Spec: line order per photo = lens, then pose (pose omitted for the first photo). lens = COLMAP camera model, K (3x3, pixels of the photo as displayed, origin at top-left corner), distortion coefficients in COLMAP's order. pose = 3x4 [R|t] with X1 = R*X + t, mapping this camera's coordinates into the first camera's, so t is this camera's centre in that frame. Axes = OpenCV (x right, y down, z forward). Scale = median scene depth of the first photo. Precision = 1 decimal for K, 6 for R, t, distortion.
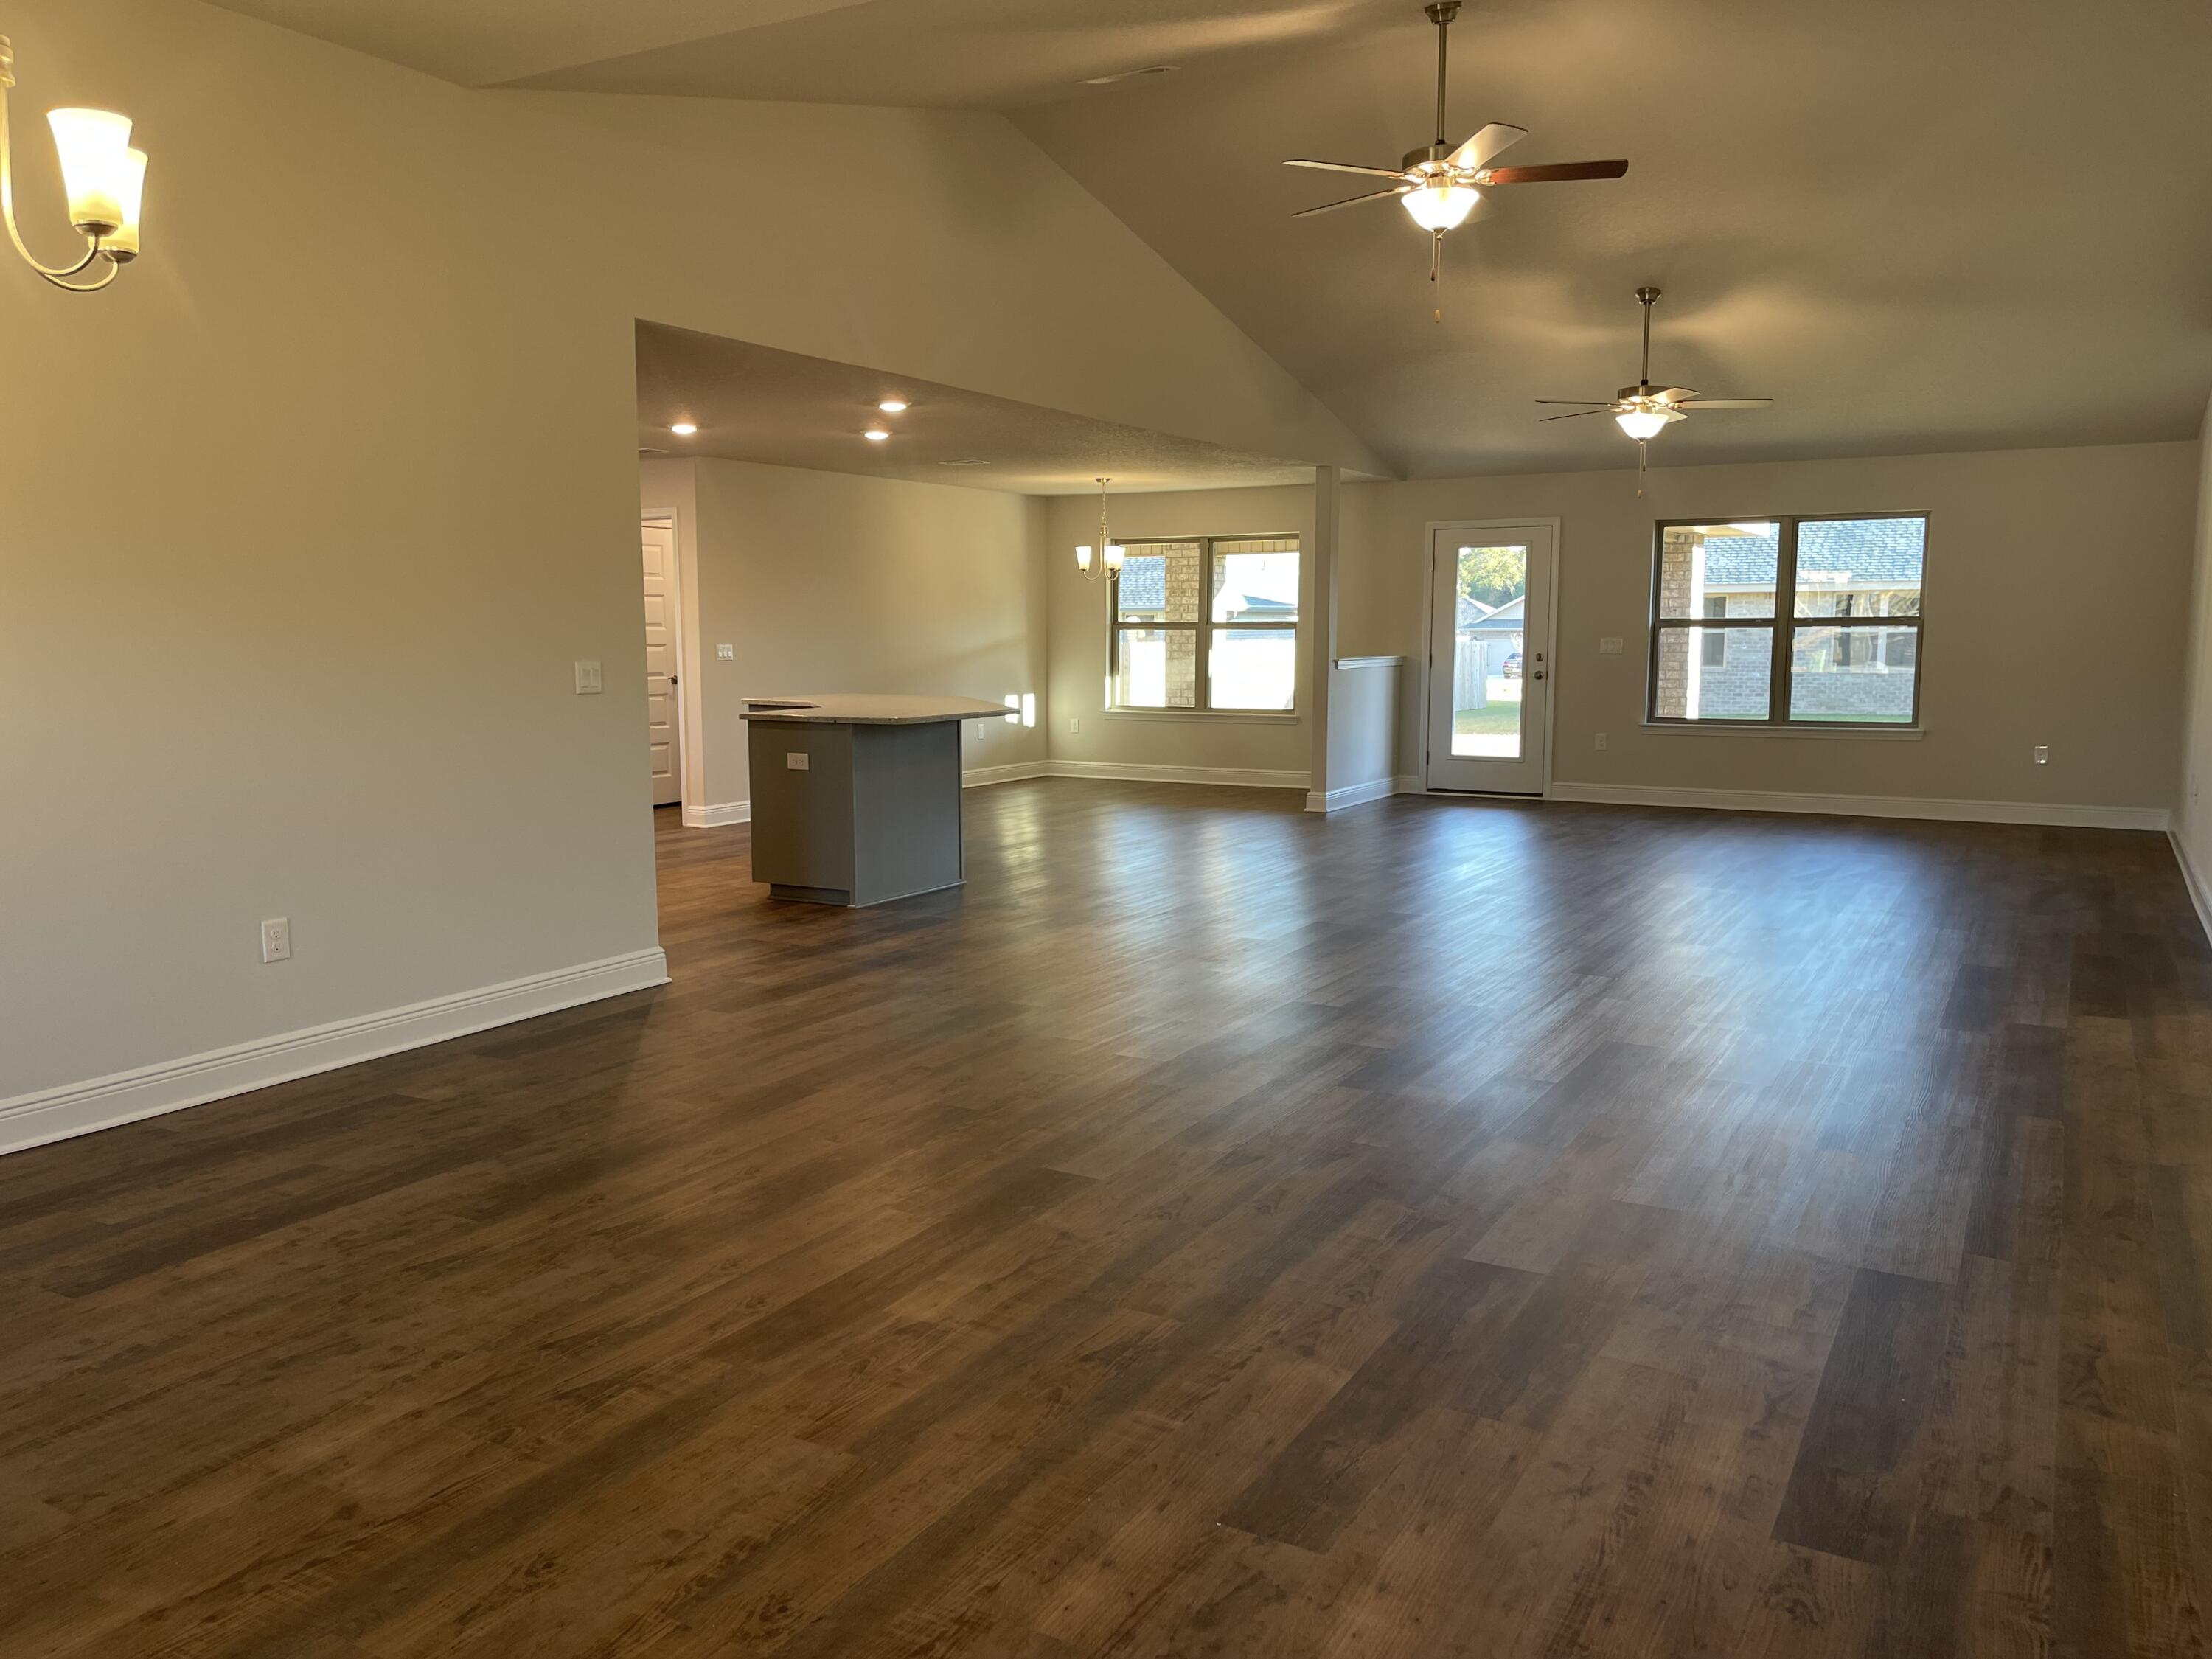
lens RADIAL K [[1682.8, 0, 1093.2], [0, 1682.8, 828.3], [0, 0, 1]] dist [0.055949, -0.072828]
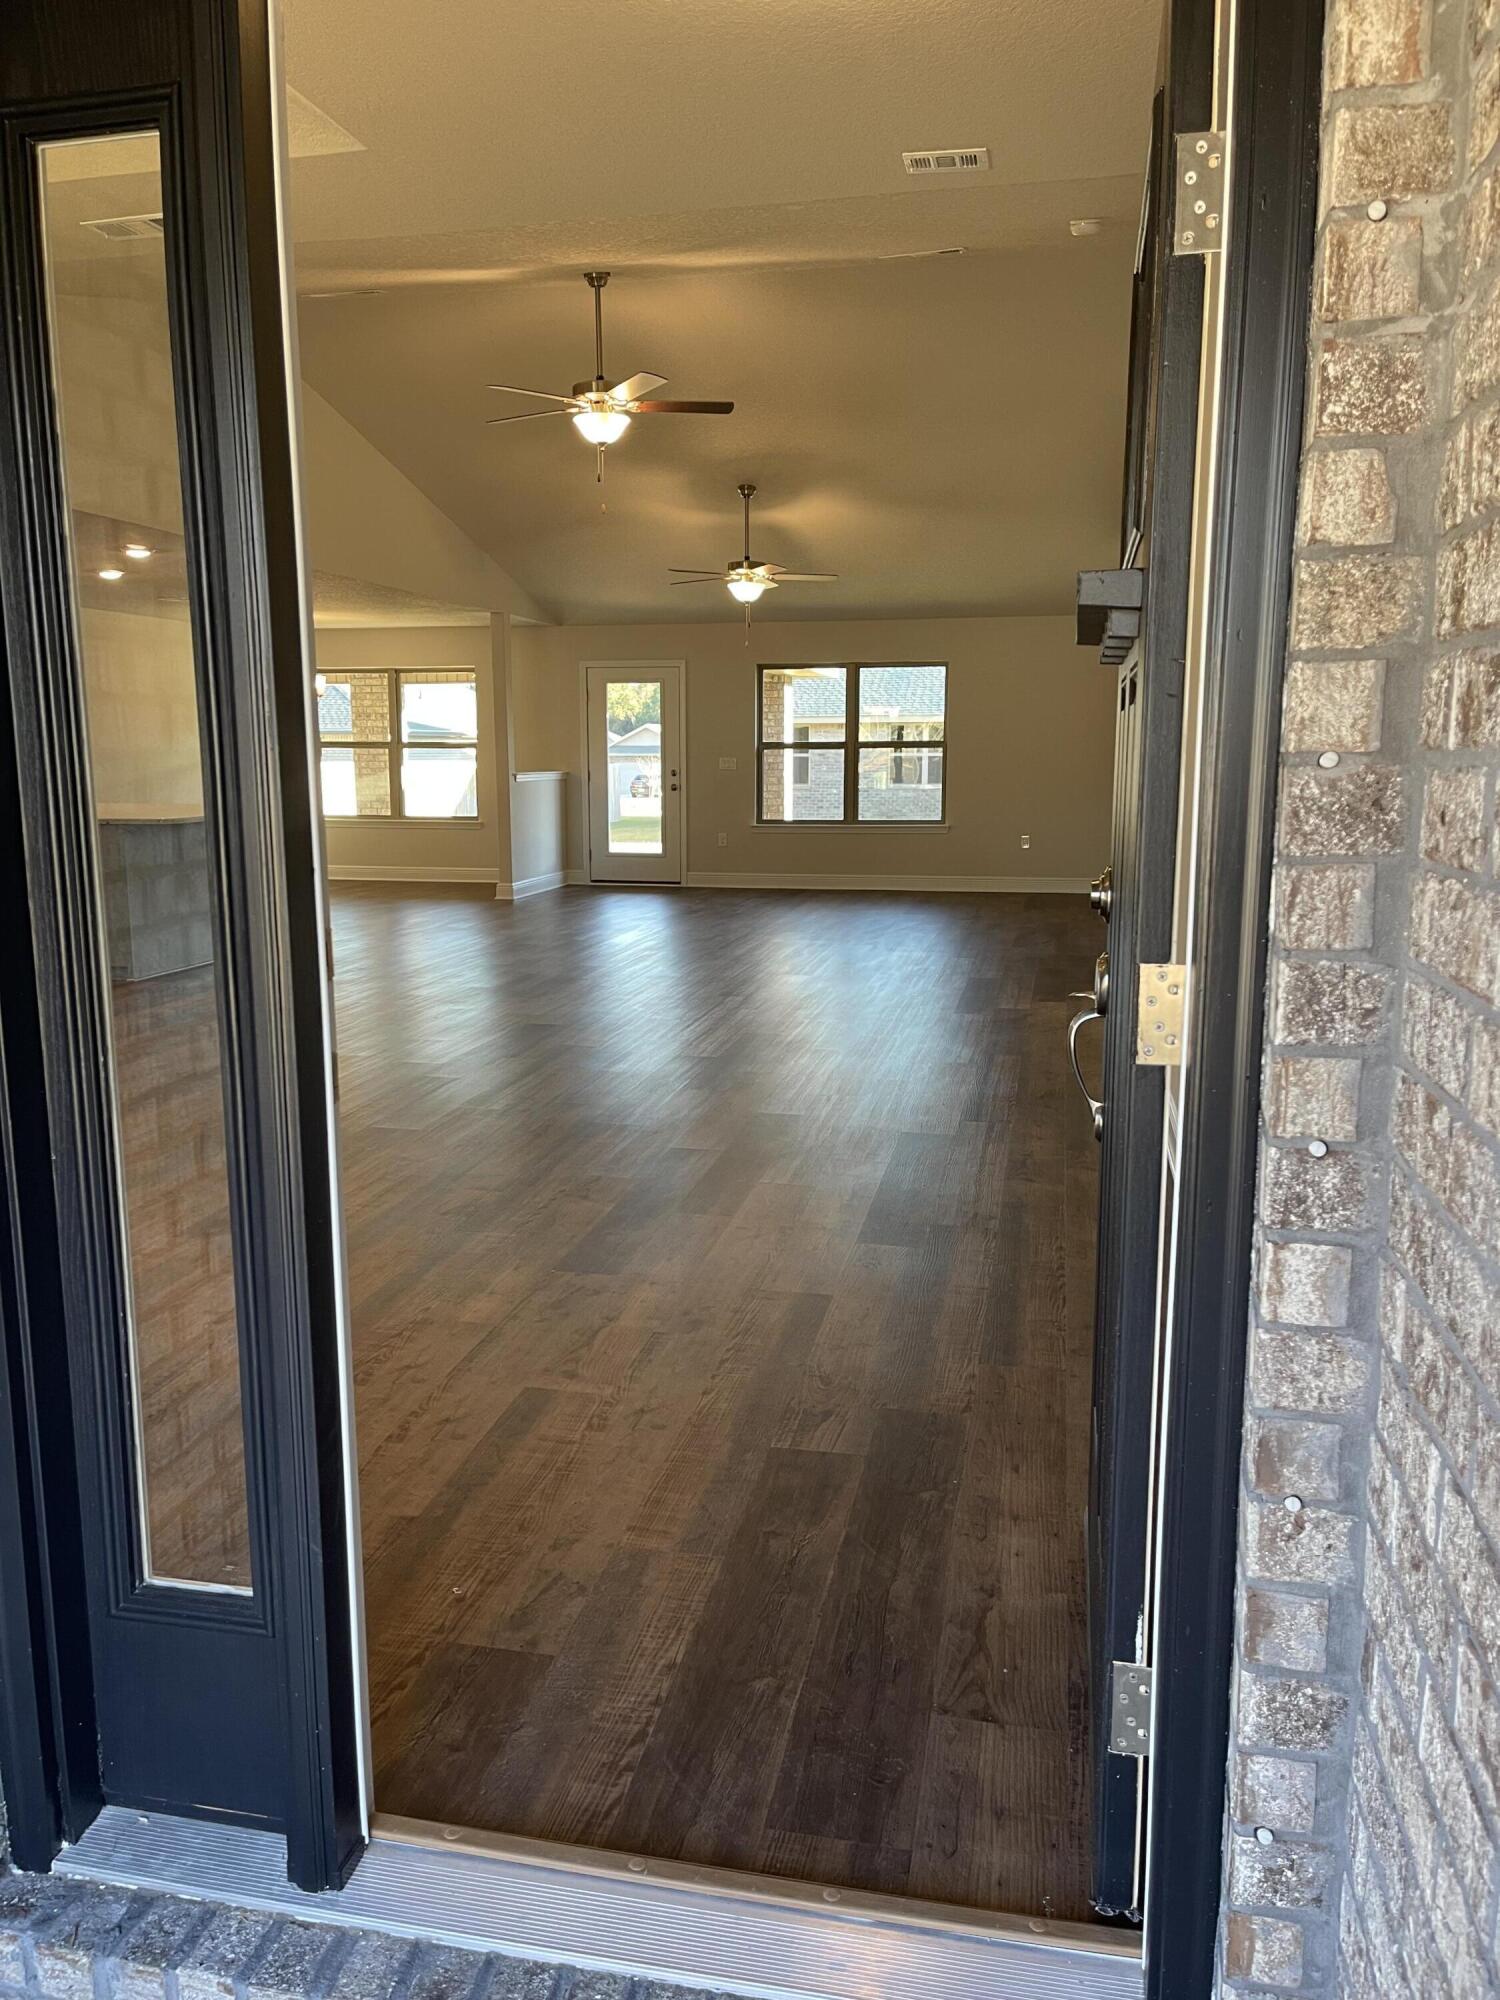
lens RADIAL K [[1521.5, 0, 746.3], [0, 1521.5, 1005.2], [0, 0, 1]] dist [0.055949, -0.072828]
pose [[0.950791, -0.048796, 0.305968, -0.052092], [0.034782, 0.998088, 0.051091, 0.020372], [-0.307876, -0.037935, 0.950670, -0.131654]]
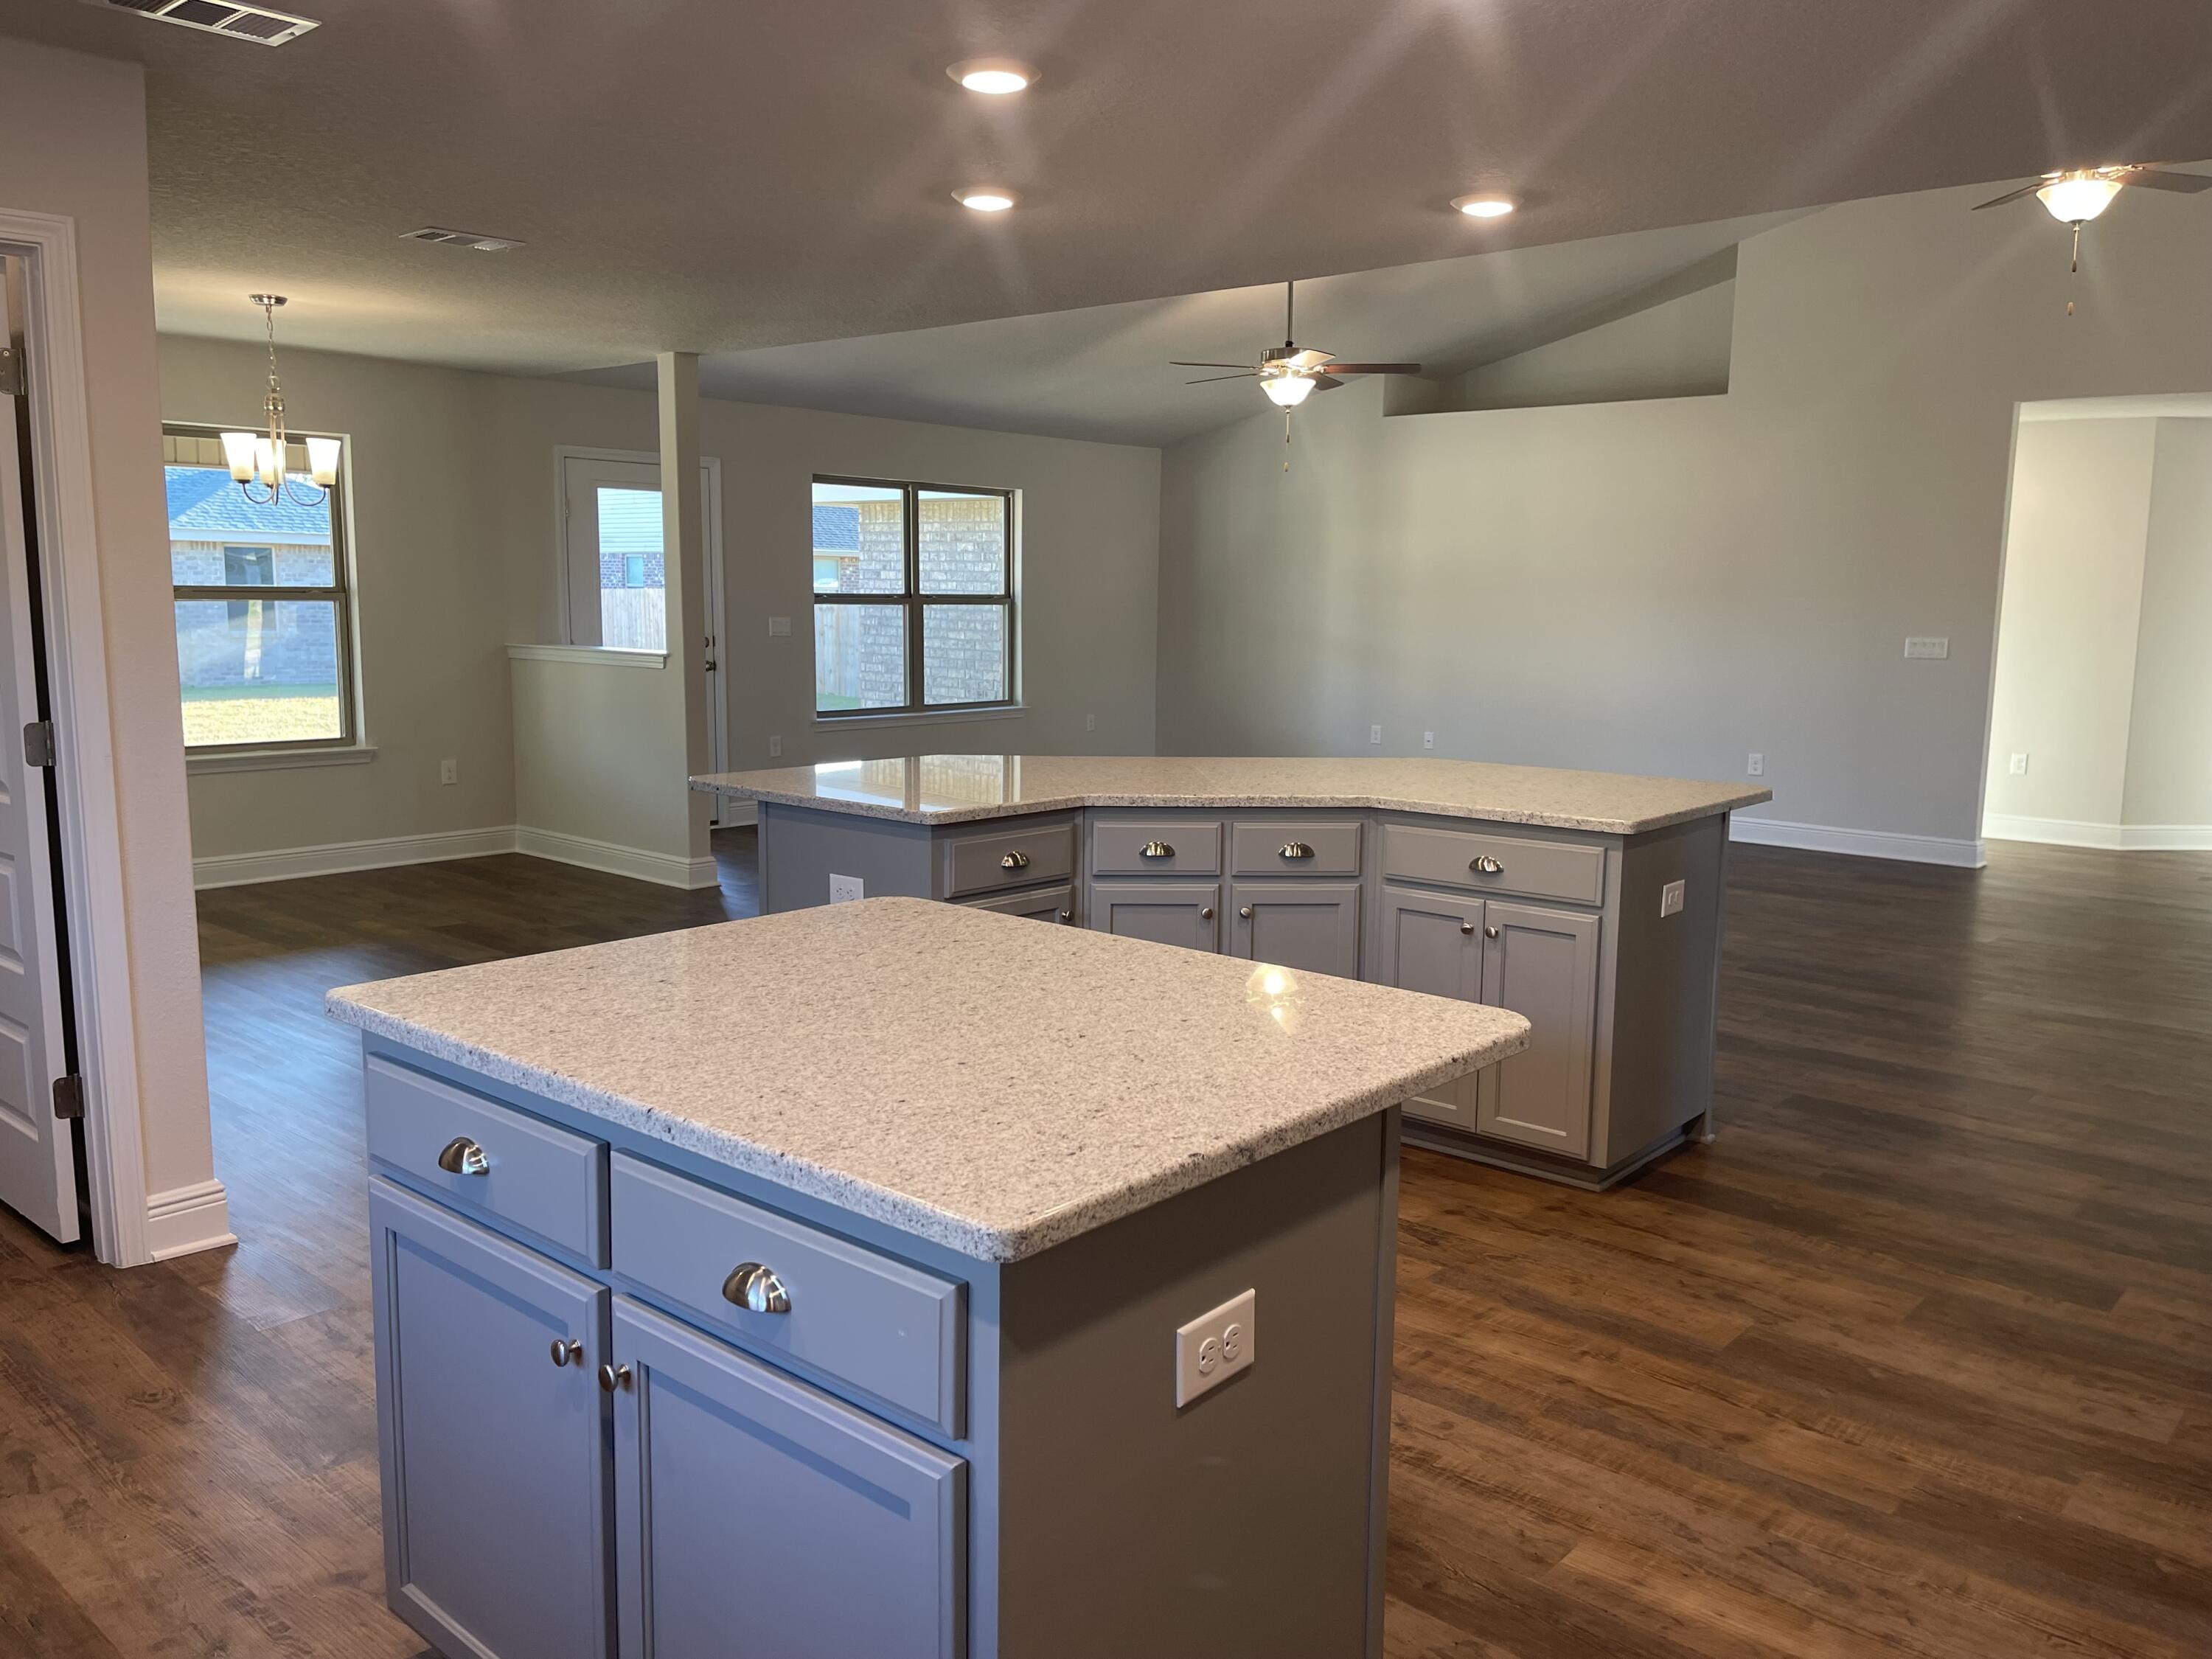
lens RADIAL K [[1682.8, 0, 1112.0], [0, 1682.8, 833.1], [0, 0, 1]] dist [0.055949, -0.072828]
pose [[0.184658, -0.139032, 0.972919, -0.601878], [0.102167, 0.987295, 0.121696, -0.119711], [-0.977478, 0.076929, 0.196517, 0.898201]]
